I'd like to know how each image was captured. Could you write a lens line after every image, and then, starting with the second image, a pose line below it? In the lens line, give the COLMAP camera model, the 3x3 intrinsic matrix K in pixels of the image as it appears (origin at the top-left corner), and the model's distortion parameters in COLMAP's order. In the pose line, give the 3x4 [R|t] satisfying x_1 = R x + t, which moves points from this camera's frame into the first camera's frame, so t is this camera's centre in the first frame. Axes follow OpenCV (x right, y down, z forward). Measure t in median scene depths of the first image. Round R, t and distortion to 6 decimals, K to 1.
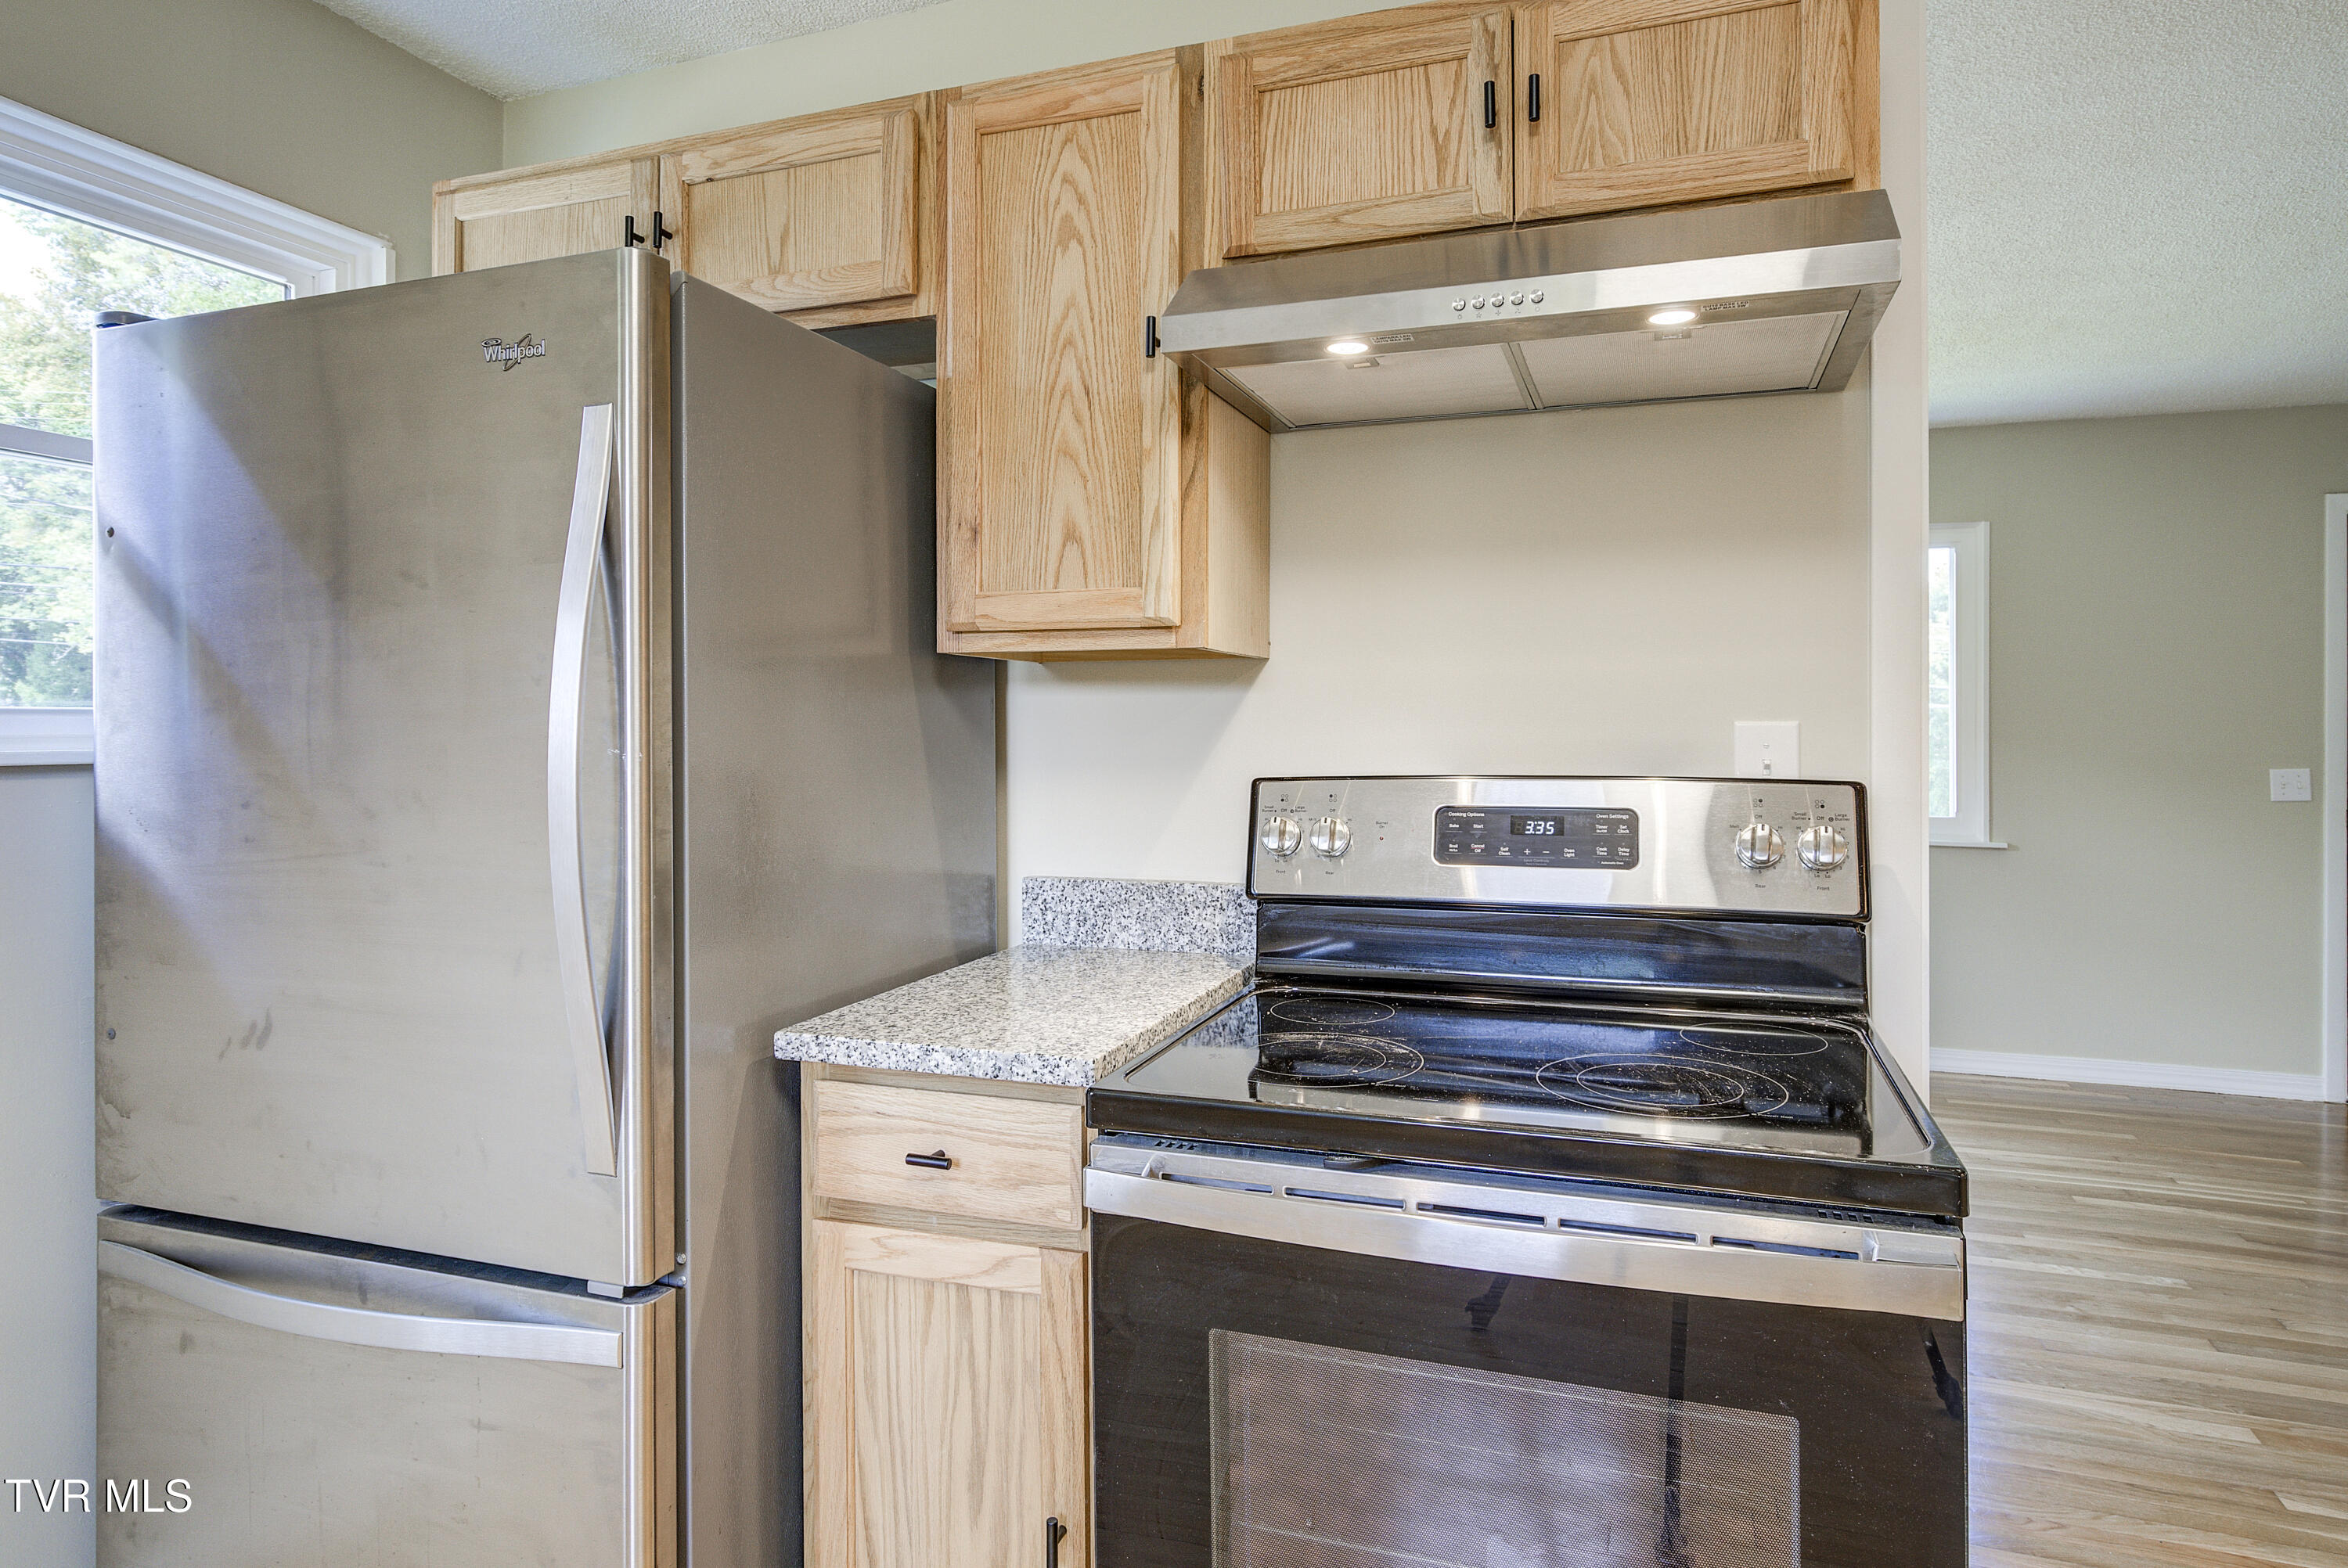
lens RADIAL K [[1391.8, 0, 1177.3], [0, 1391.8, 697.8], [0, 0, 1]] dist [0.000384, 0.001353]
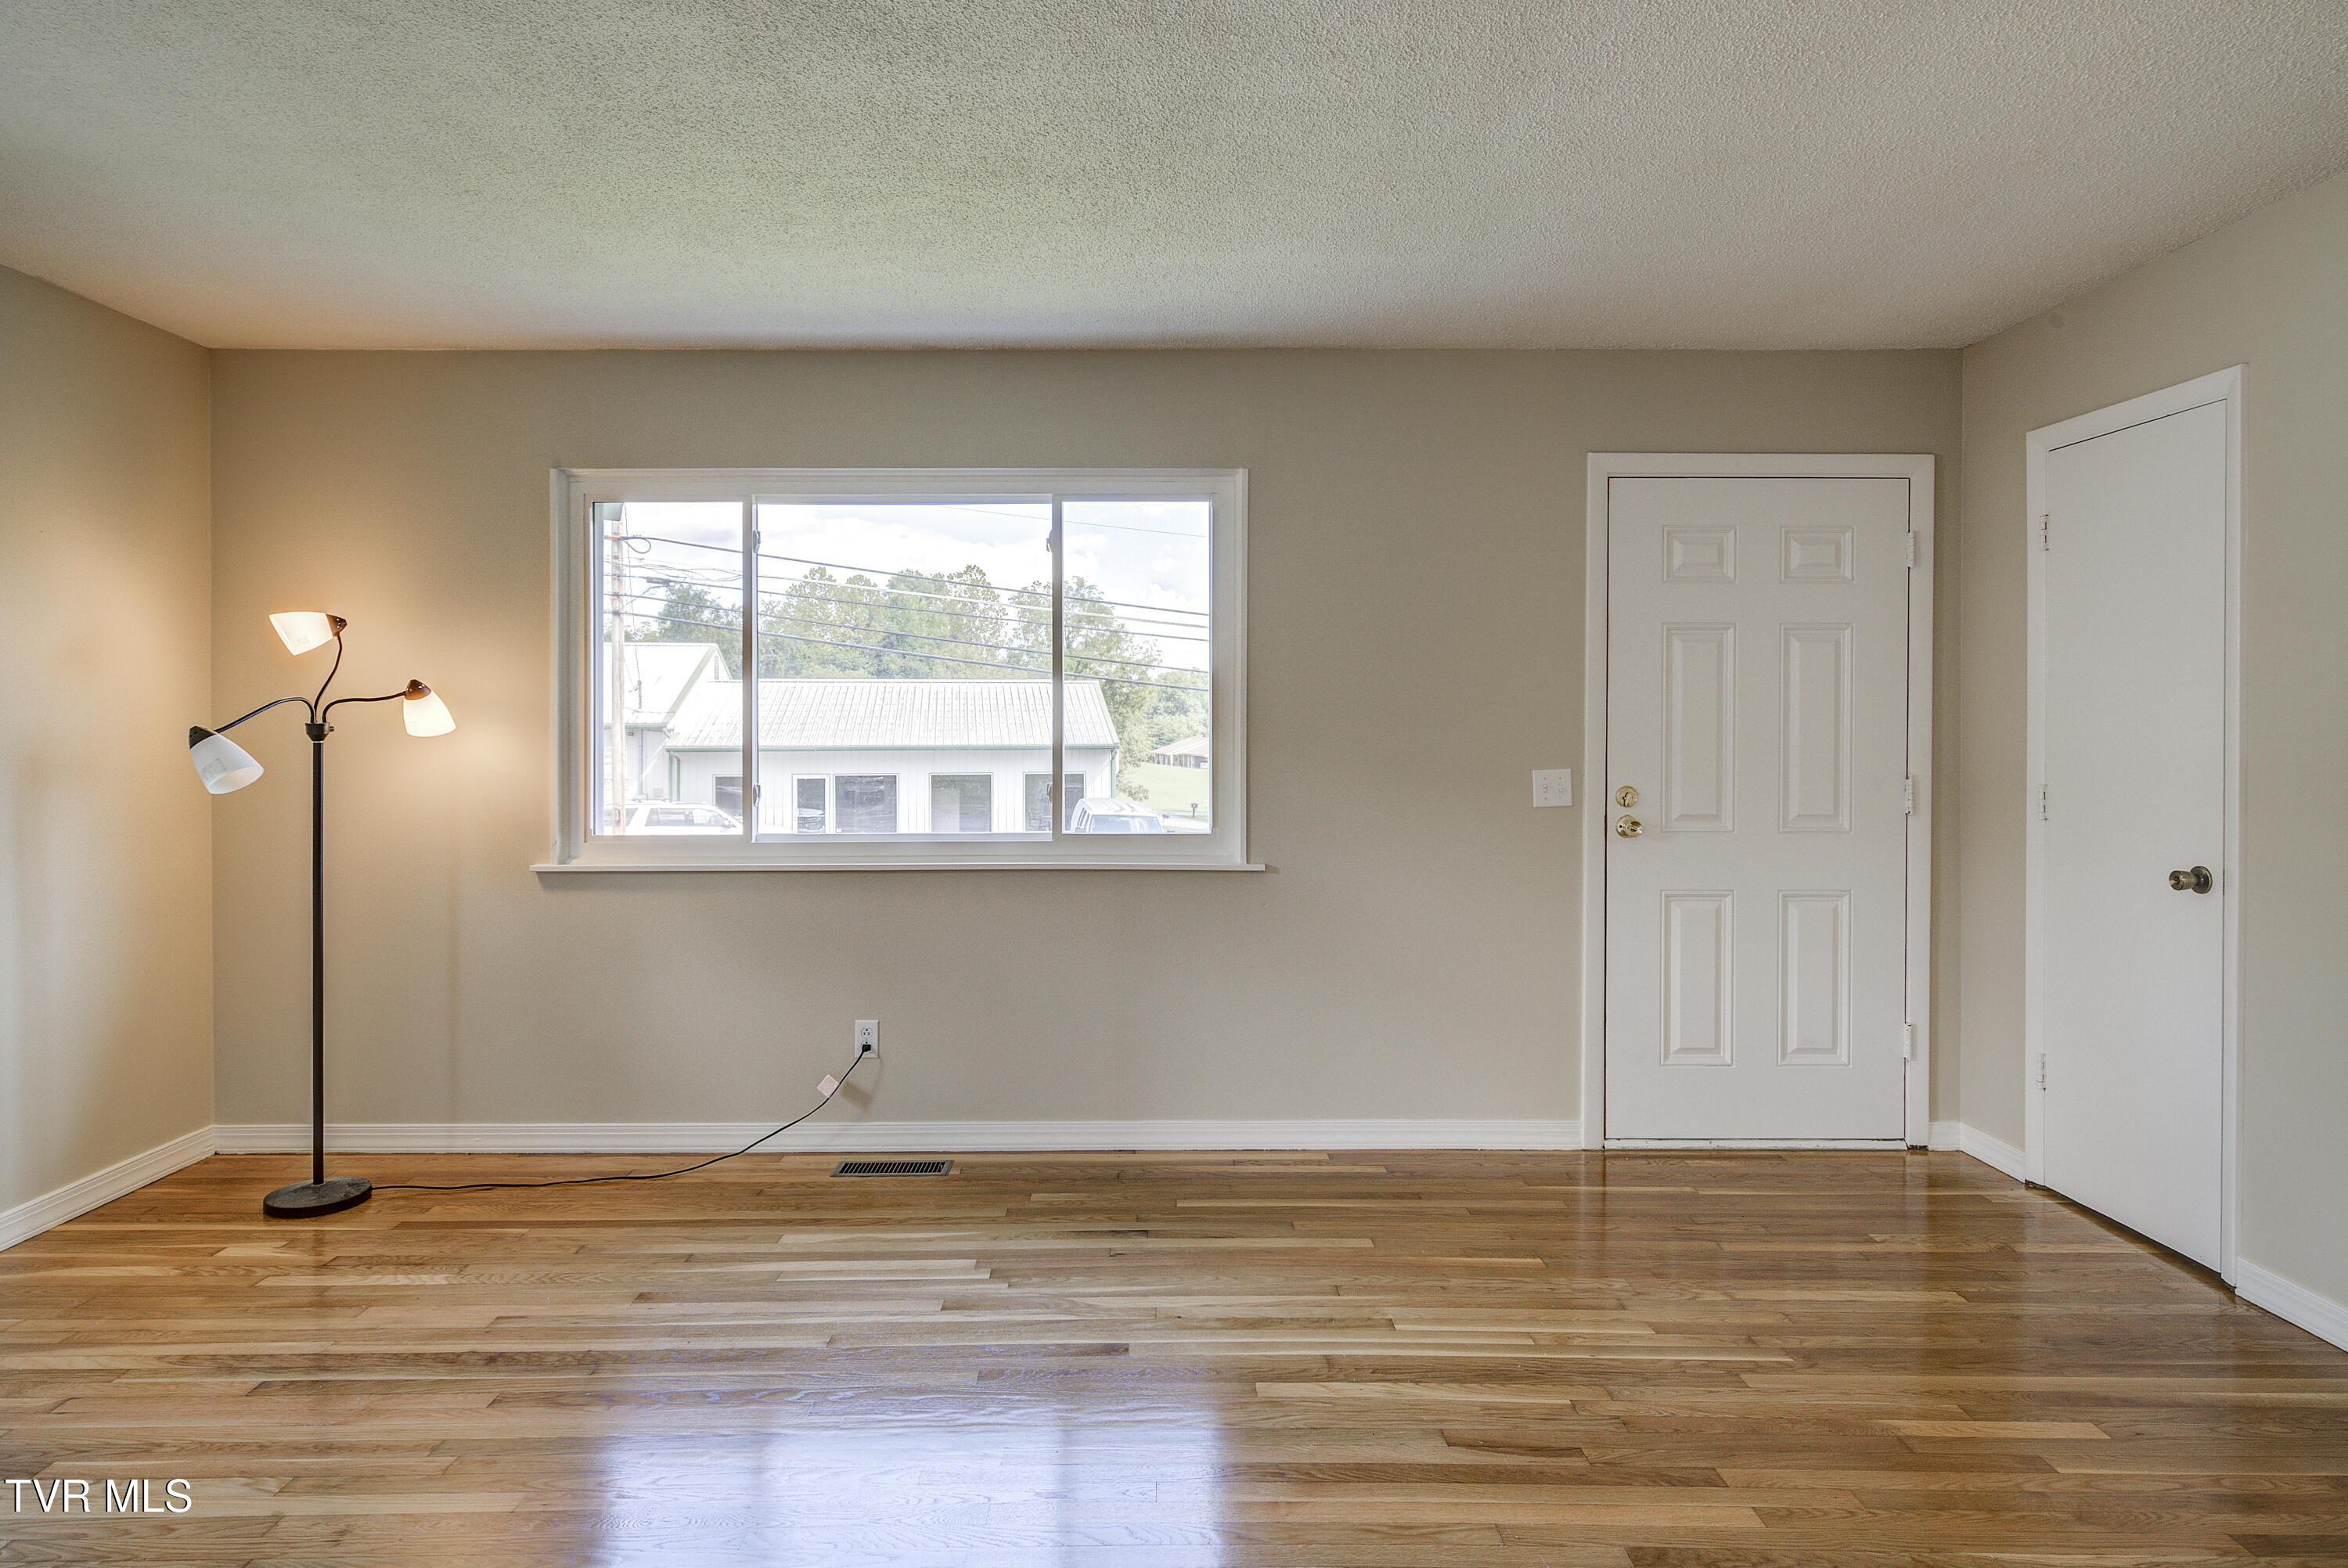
lens RADIAL K [[1354.7, 0, 1168.3], [0, 1354.7, 729.4], [0, 0, 1]] dist [-0.002310, 0.004147]
pose [[0.938065, -0.003691, 0.346438, 0.286700], [-0.001161, 0.999904, 0.013794, 0.014945], [-0.346456, -0.013342, 0.937971, 0.297187]]
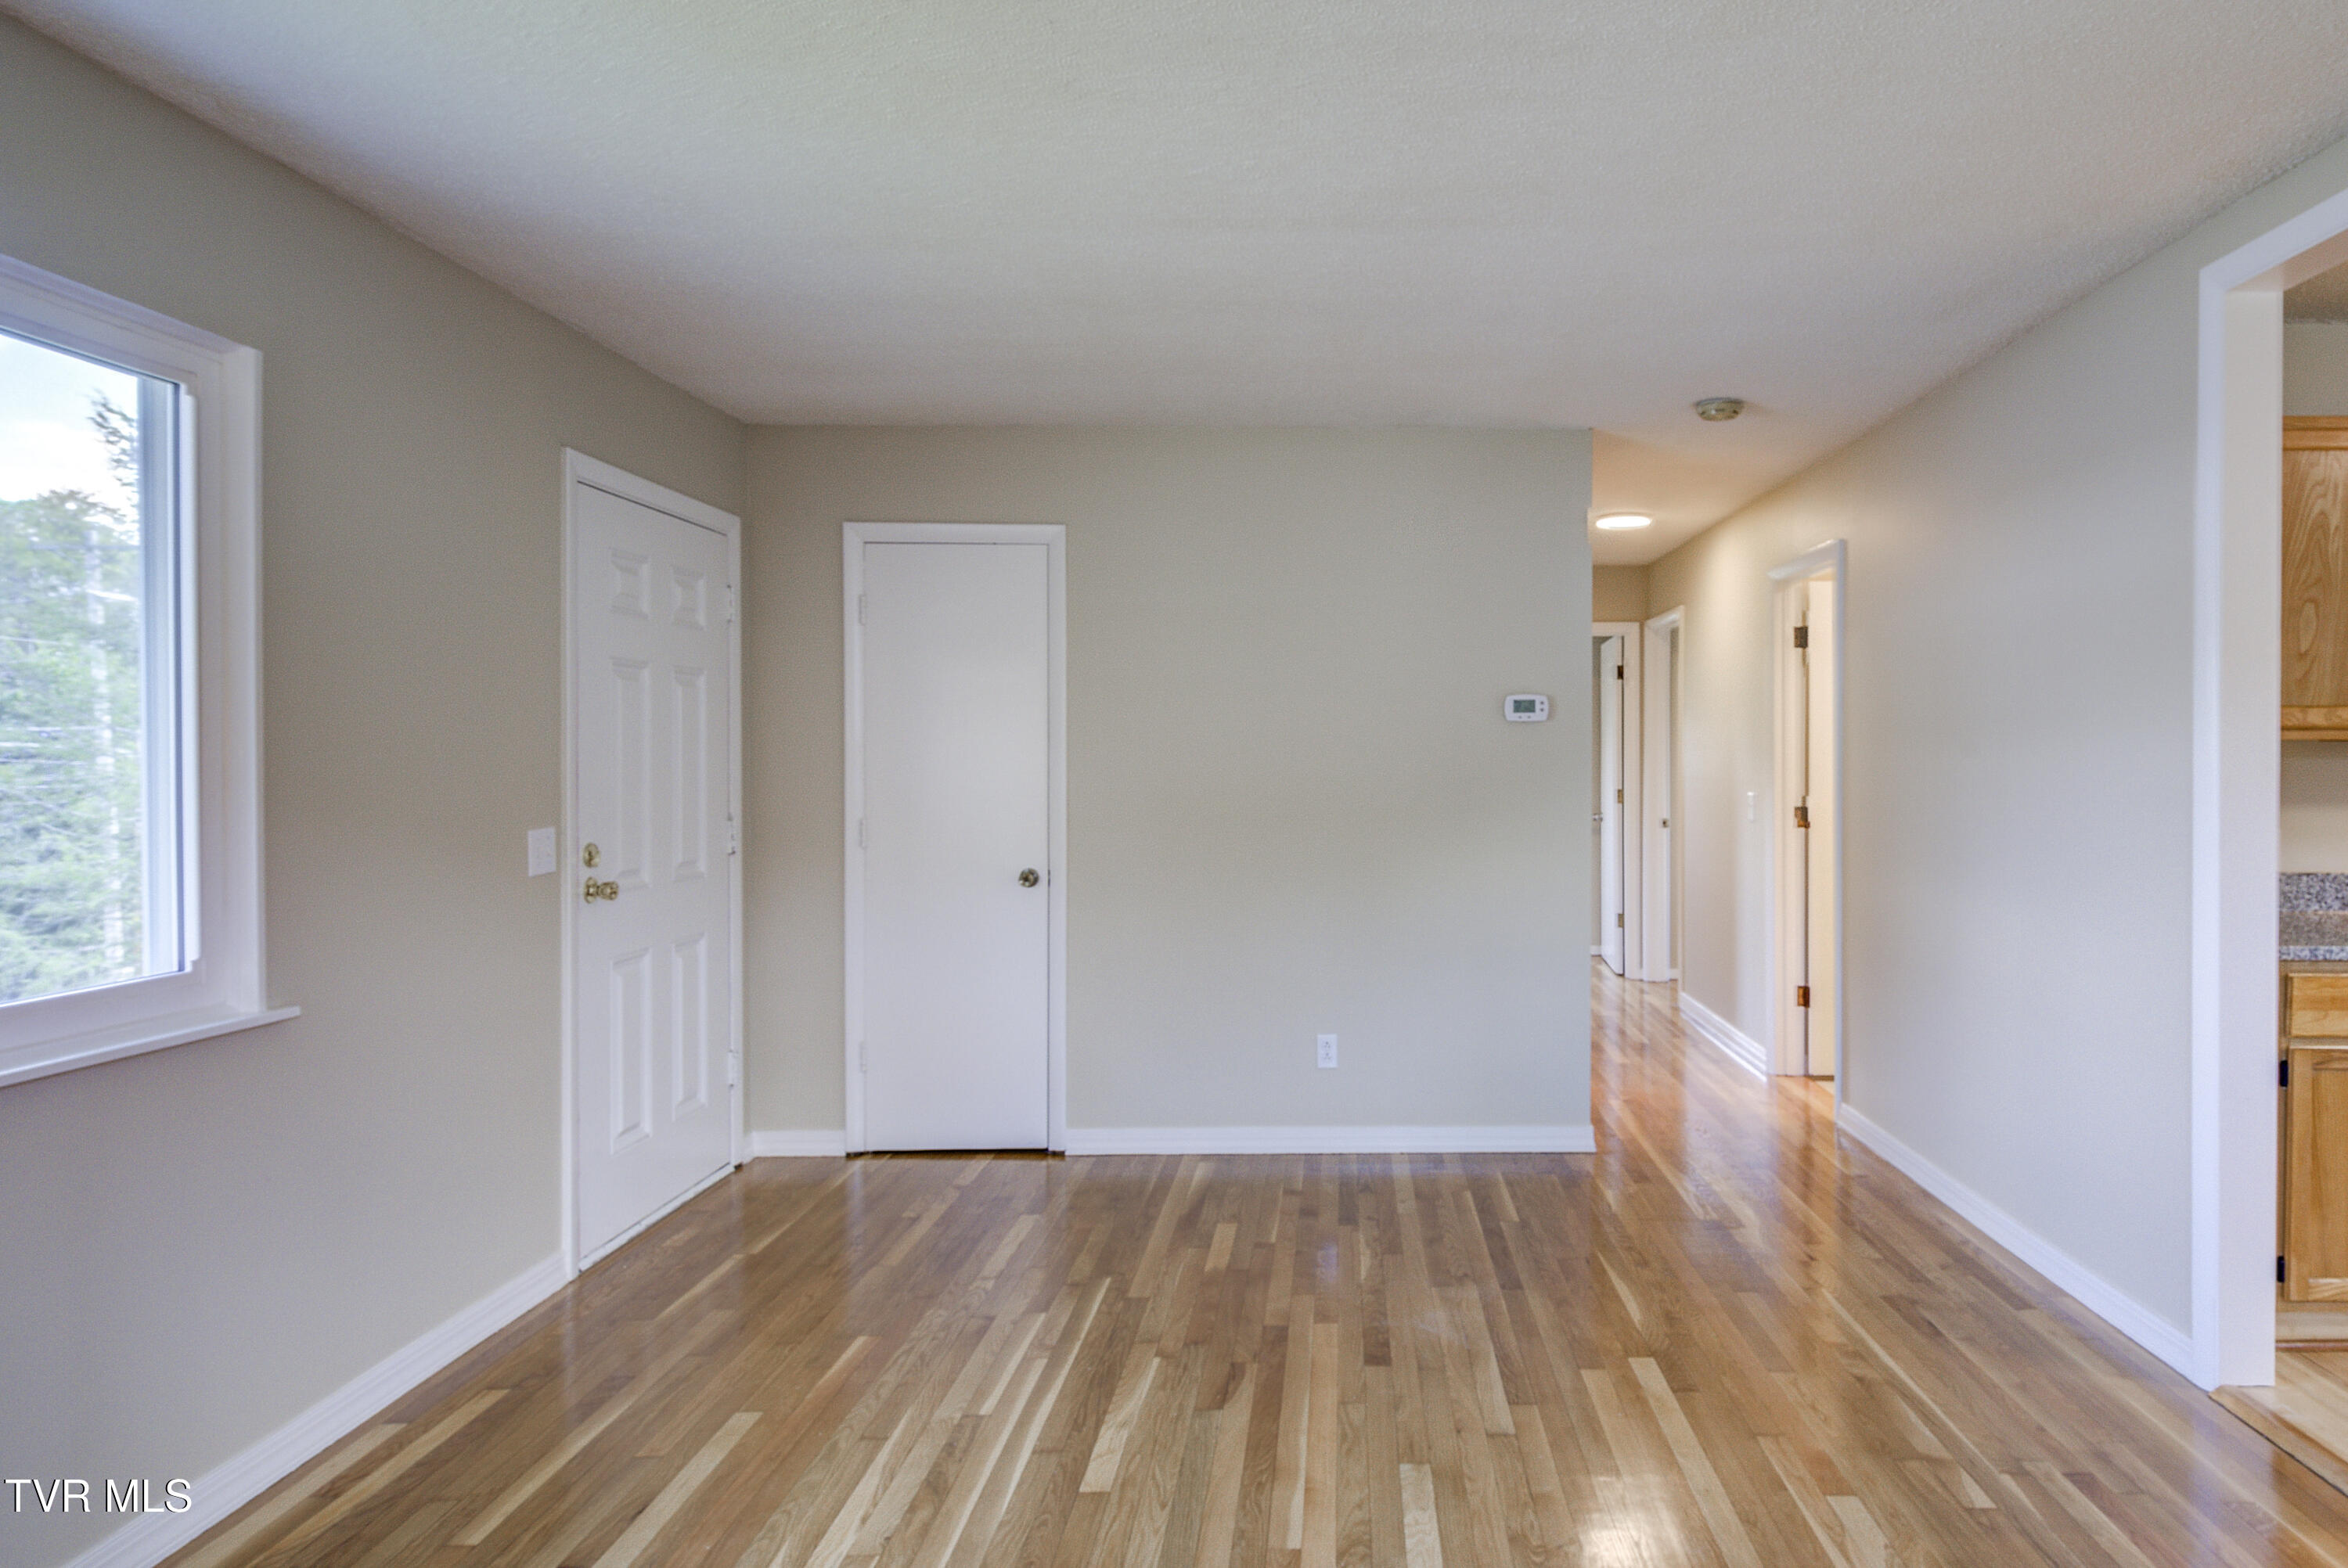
lens RADIAL K [[1425.7, 0, 1353.3], [0, 1425.7, 780.8], [0, 0, 1]] dist [0.001562, -0.000873]
pose [[-0.348590, -0.015947, 0.937140, -0.012225], [-0.006939, 0.999872, 0.014434, 0.013665], [-0.937250, -0.001471, -0.348656, 0.871334]]
